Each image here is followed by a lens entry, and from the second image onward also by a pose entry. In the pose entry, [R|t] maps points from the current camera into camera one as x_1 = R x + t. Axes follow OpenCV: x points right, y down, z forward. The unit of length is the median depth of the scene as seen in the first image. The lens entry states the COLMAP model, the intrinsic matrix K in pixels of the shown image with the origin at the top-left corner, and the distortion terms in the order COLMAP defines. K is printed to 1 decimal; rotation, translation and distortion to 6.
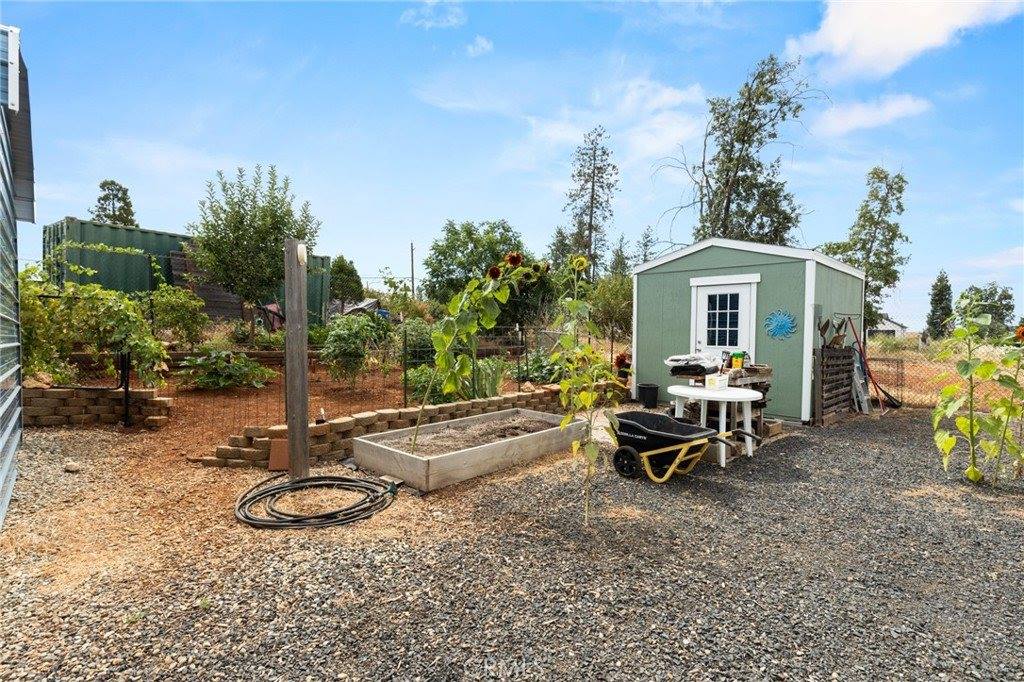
lens RADIAL K [[511.7, 0, 518.6], [0, 511.7, 344.6], [0, 0, 1]] dist [-0.005191, -0.000479]
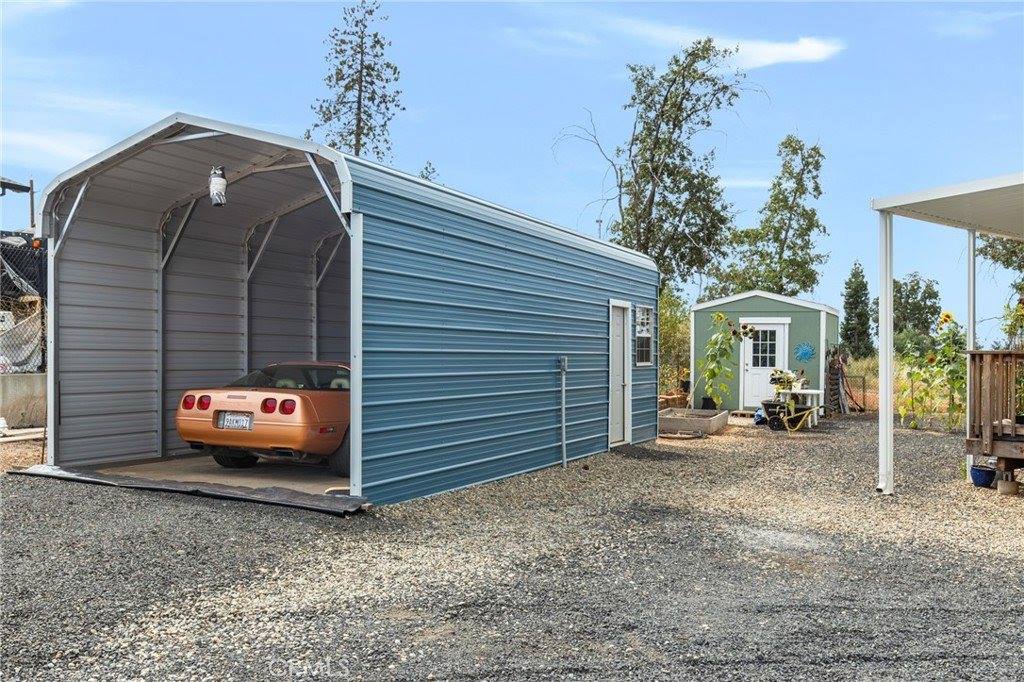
lens RADIAL K [[921.1, 0, 505.8], [0, 921.1, 345.8], [0, 0, 1]] dist [0.006366, -0.001614]
pose [[0.945640, 0.001073, 0.325215, -0.430005], [0.007382, 0.999666, -0.024763, 0.000857], [-0.325133, 0.025818, 0.945316, -0.458321]]
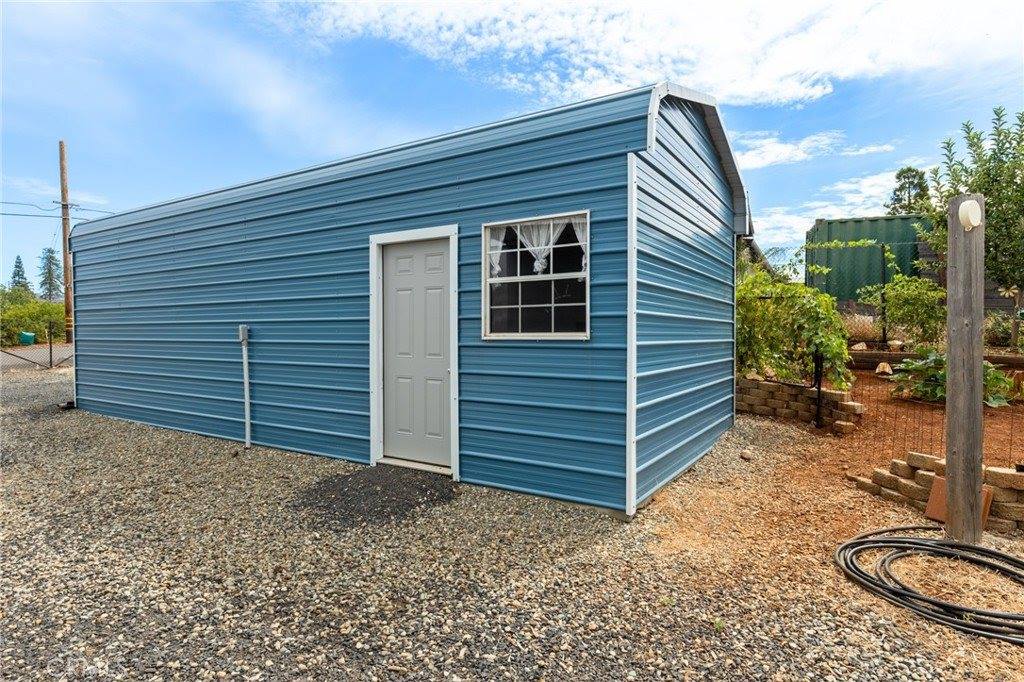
lens RADIAL K [[561.1, 0, 510.4], [0, 561.1, 334.7], [0, 0, 1]] dist [0.003038, 0.001092]
pose [[0.225239, 0.005004, -0.974291, 0.163844], [-0.020162, 0.999797, 0.000474, -0.004727], [0.974095, 0.019536, 0.225294, 0.226125]]
